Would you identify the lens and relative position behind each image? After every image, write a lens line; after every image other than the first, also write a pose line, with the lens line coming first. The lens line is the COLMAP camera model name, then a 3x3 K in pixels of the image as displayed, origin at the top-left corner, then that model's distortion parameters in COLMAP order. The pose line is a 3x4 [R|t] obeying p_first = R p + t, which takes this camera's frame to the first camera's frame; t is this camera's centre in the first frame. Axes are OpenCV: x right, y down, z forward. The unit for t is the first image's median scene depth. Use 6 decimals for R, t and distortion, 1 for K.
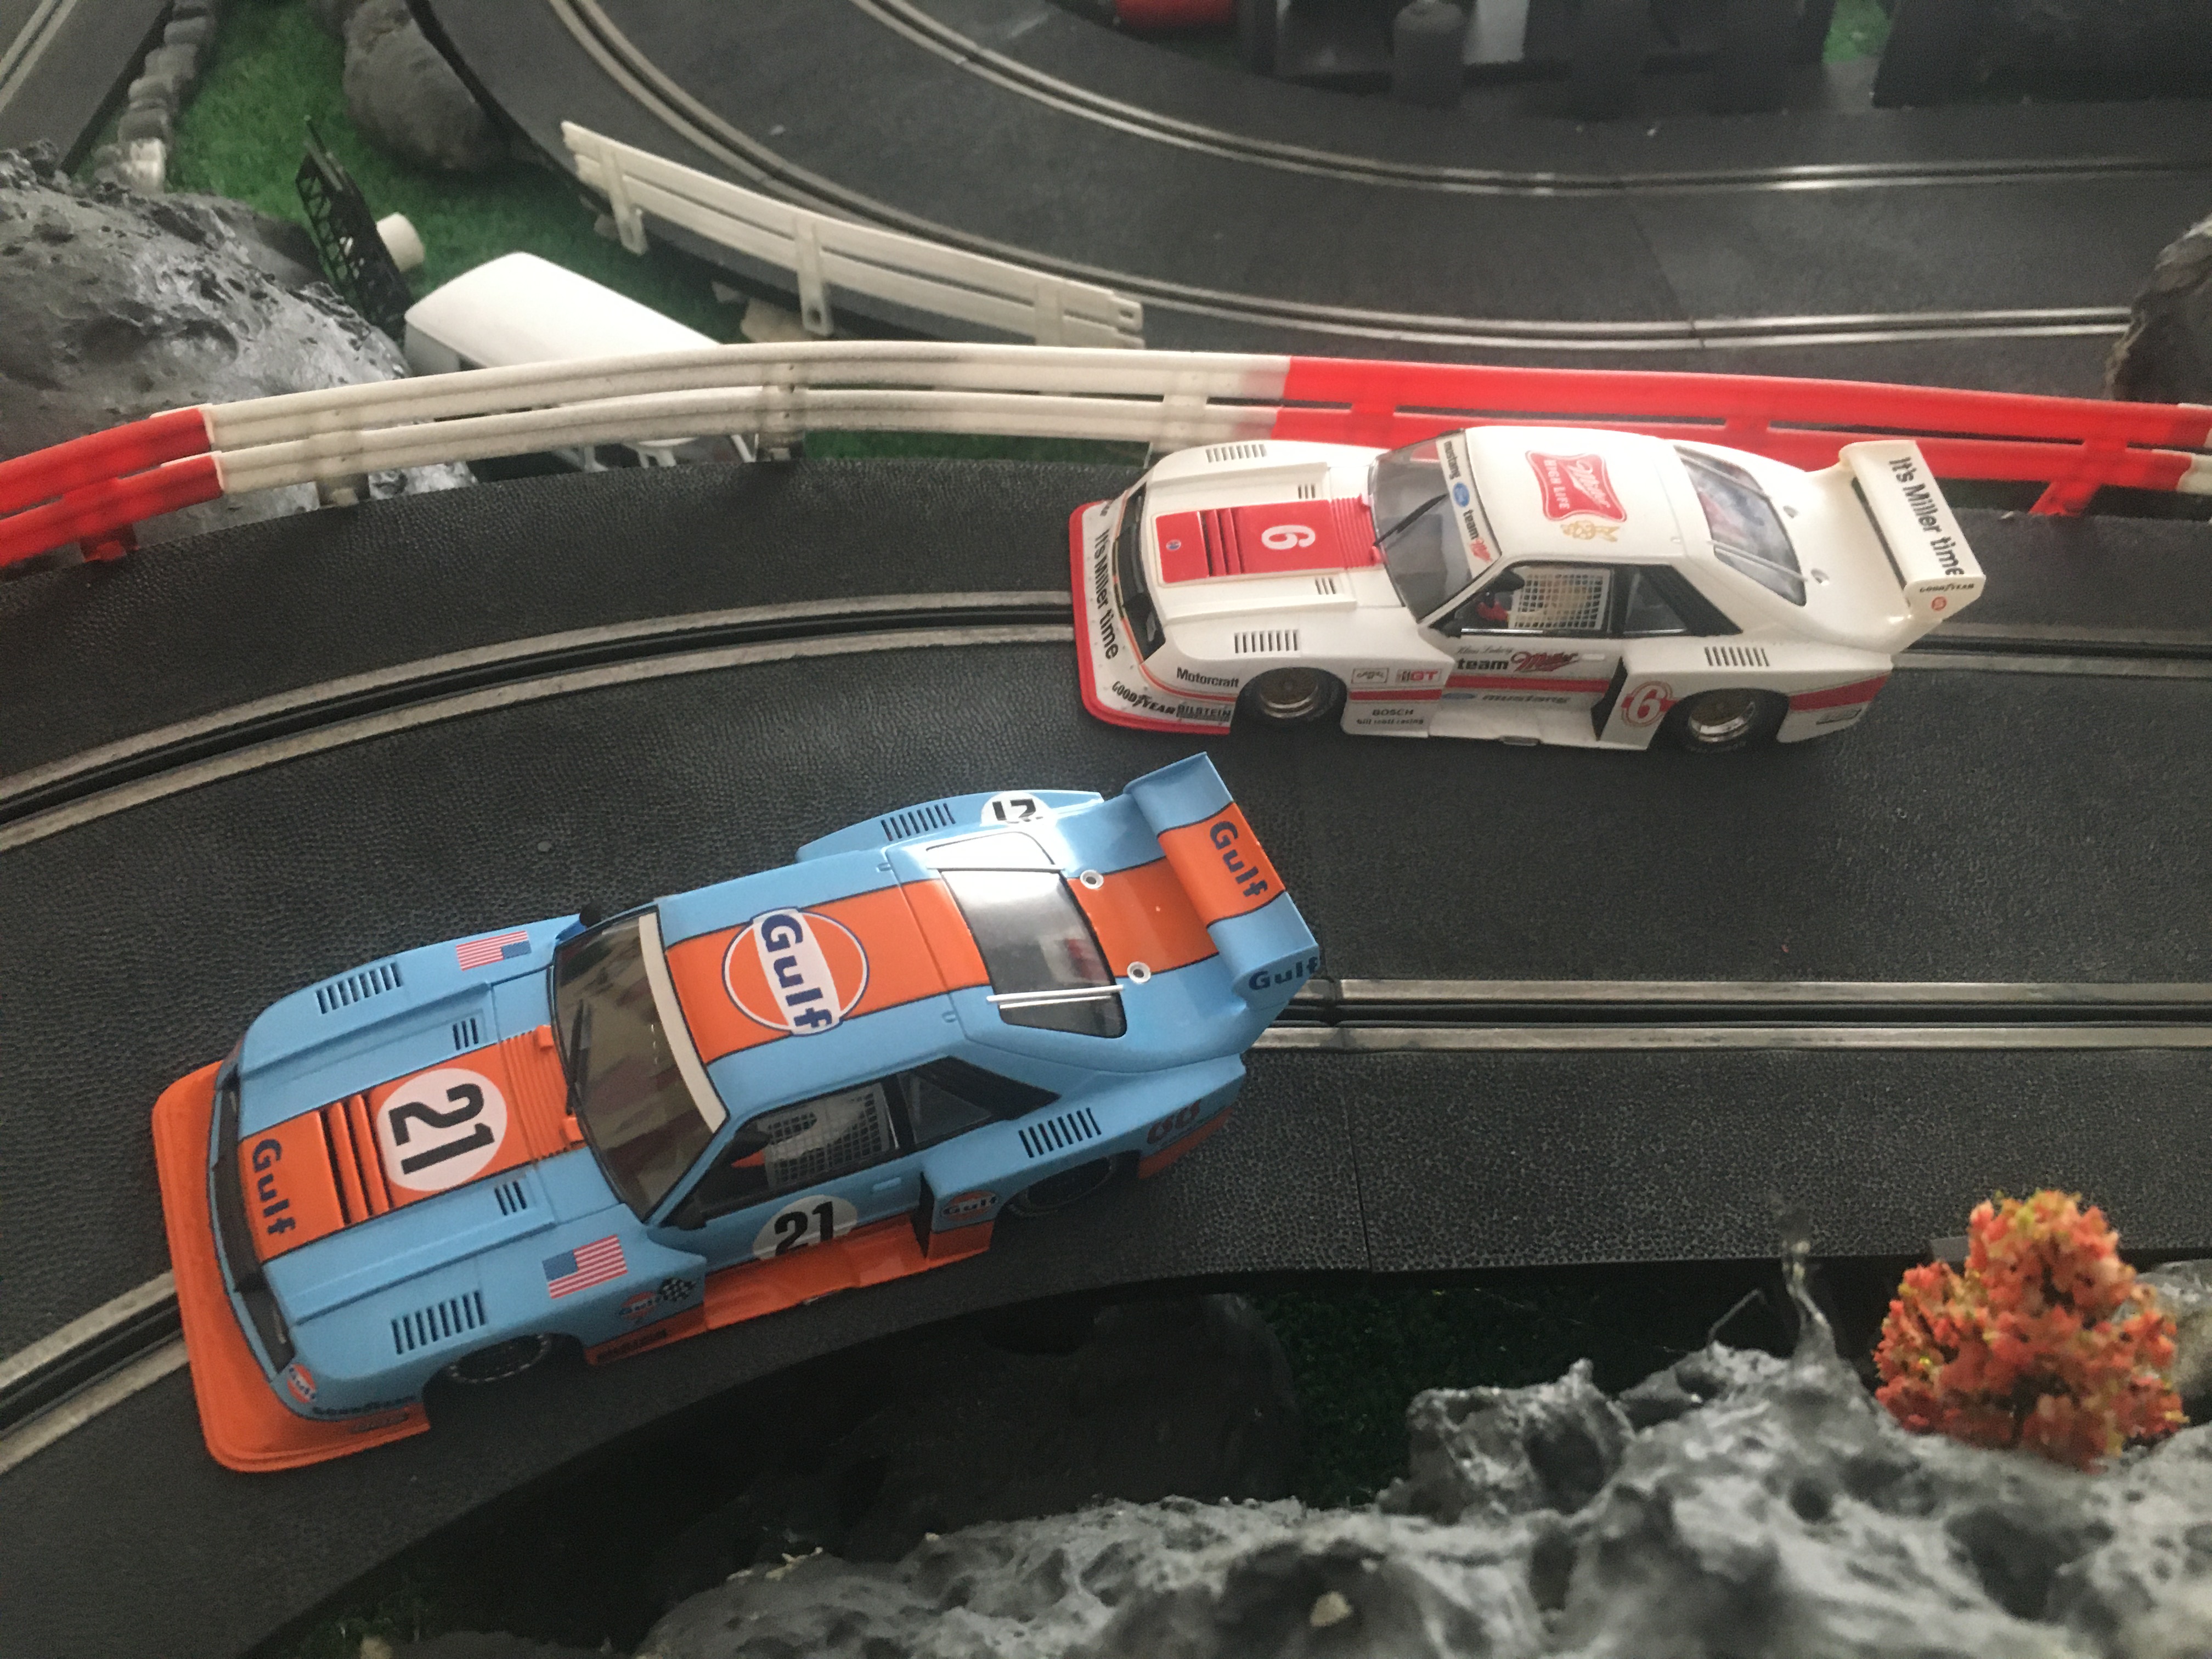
lens RADIAL K [[2024.2, 0, 1130.6], [0, 2024.2, 824.7], [0, 0, 1]] dist [0.068394, -0.115508]
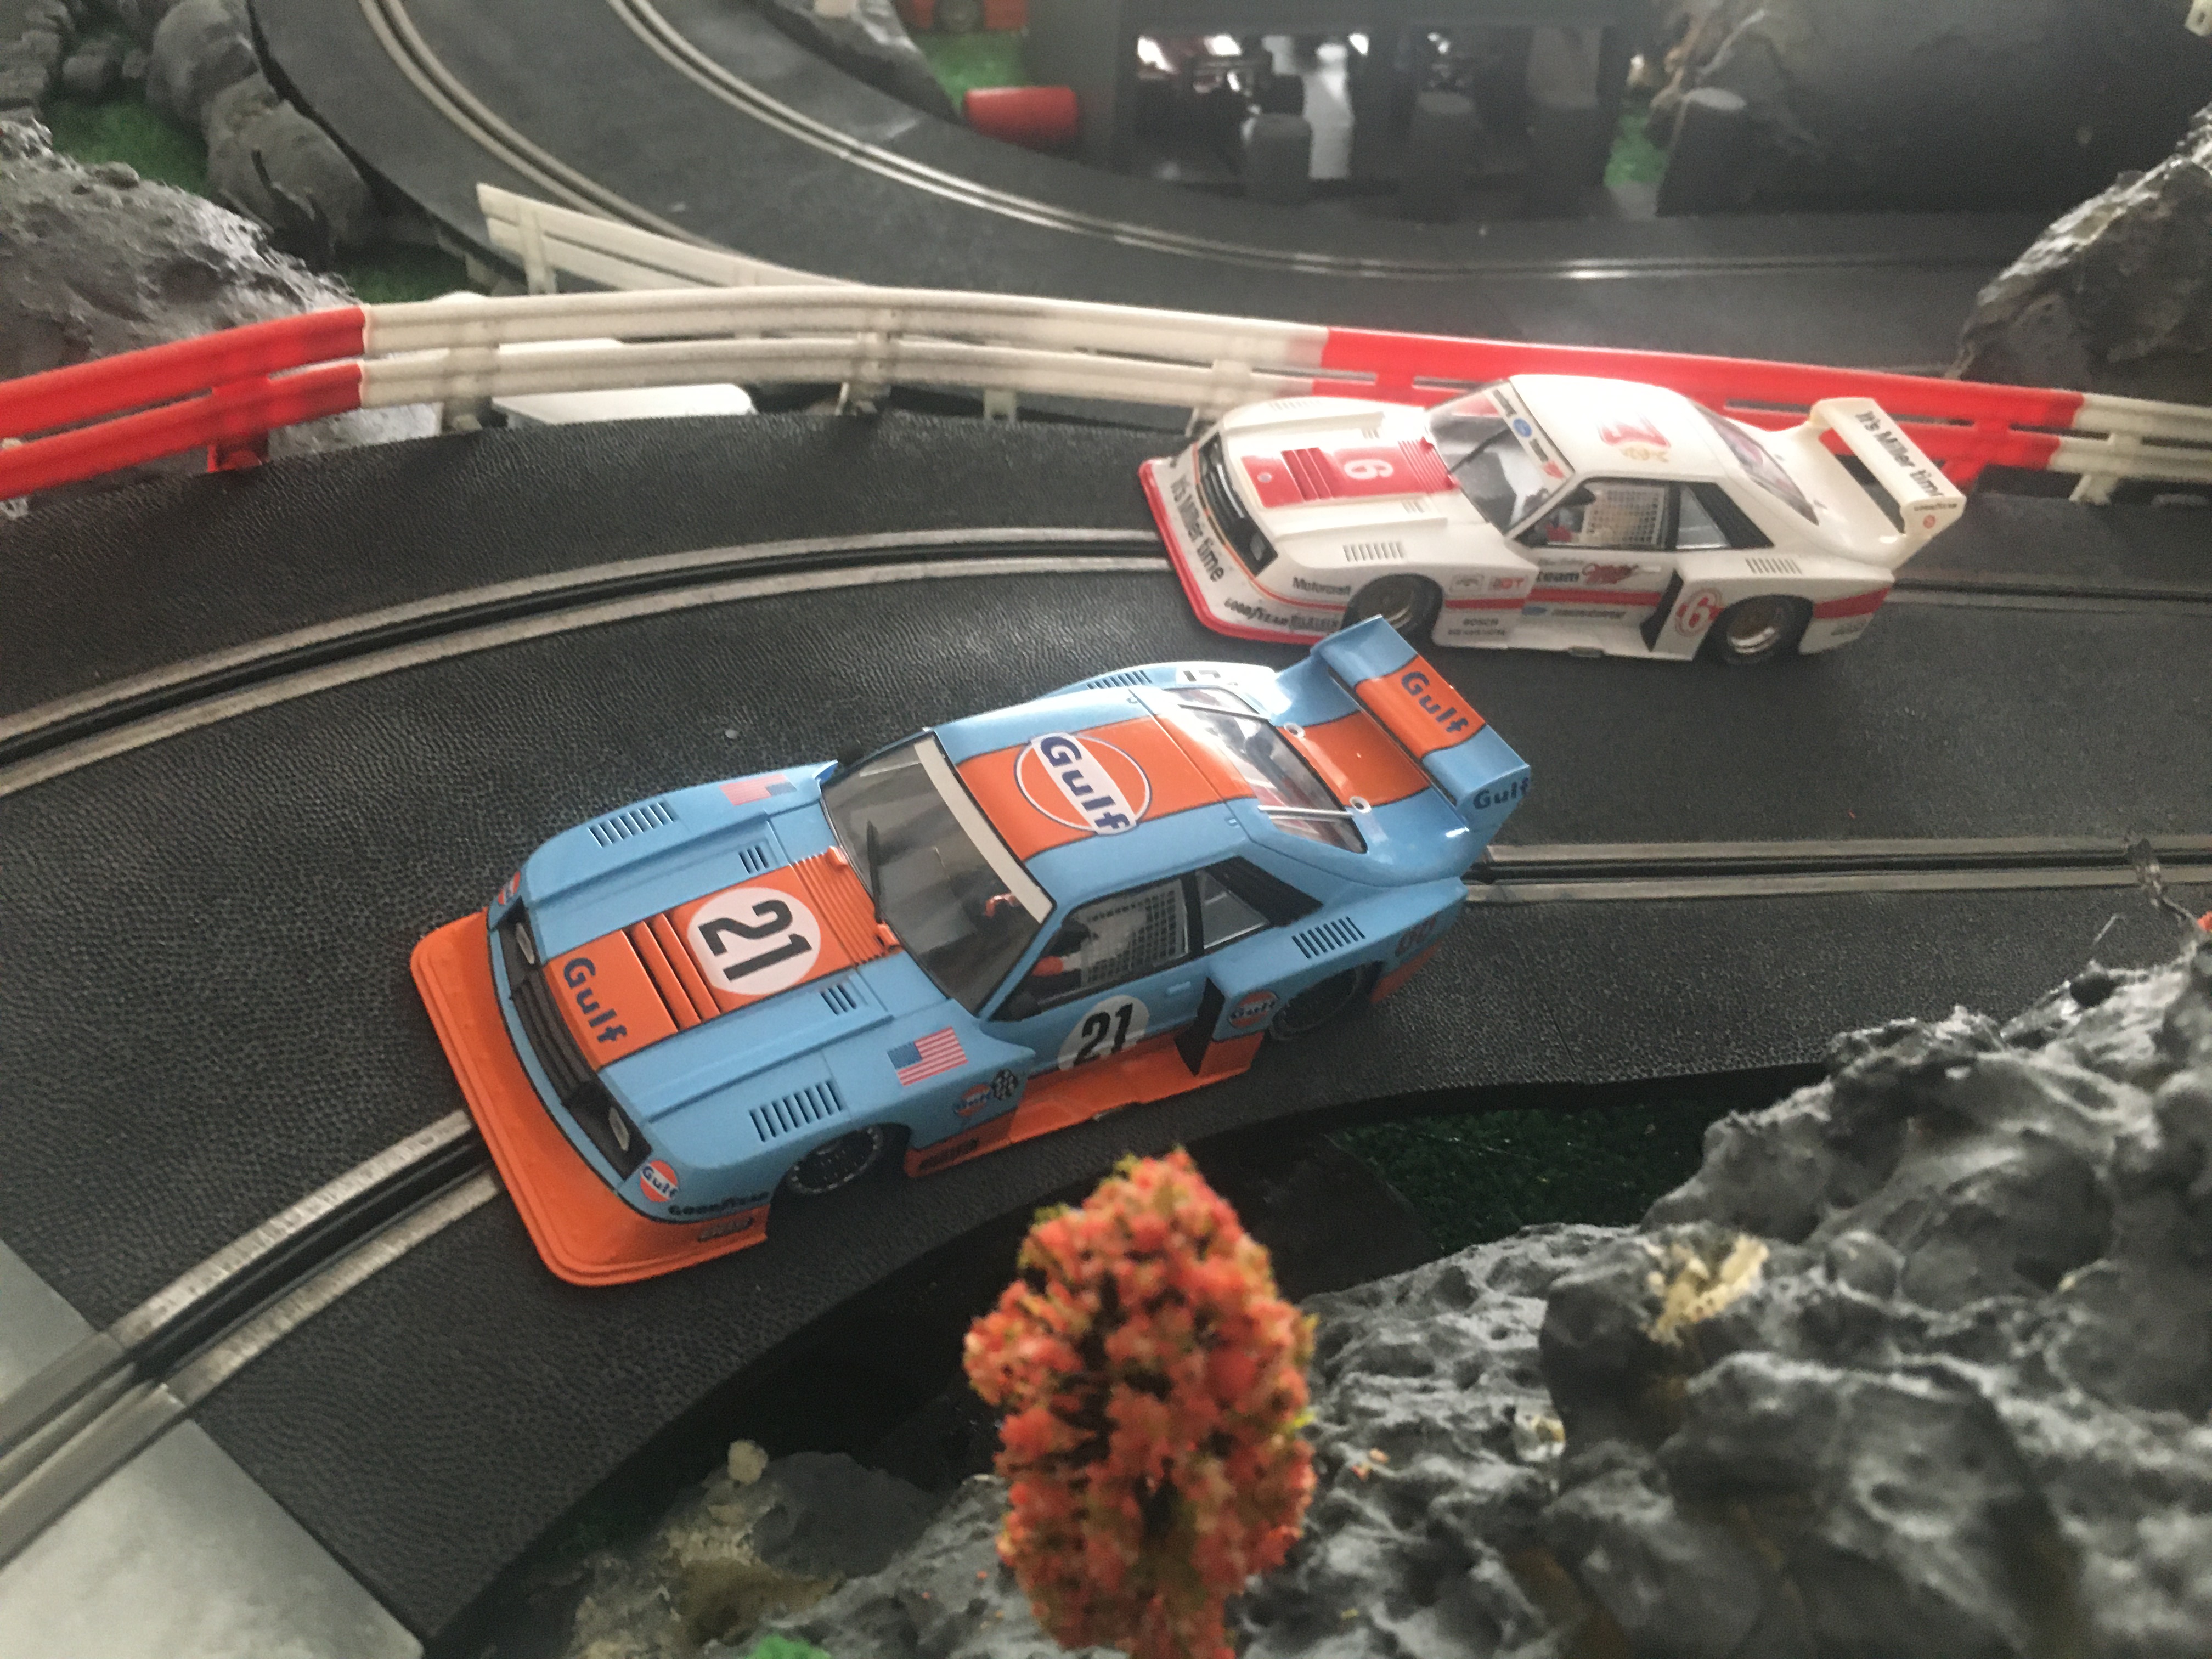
lens RADIAL K [[2024.2, 0, 1130.6], [0, 2024.2, 824.7], [0, 0, 1]] dist [0.068394, -0.115508]
pose [[0.981458, -0.034631, 0.188521, -0.308992], [0.057169, 0.991665, -0.115462, 0.196230], [-0.182951, 0.124099, 0.975258, -0.003225]]
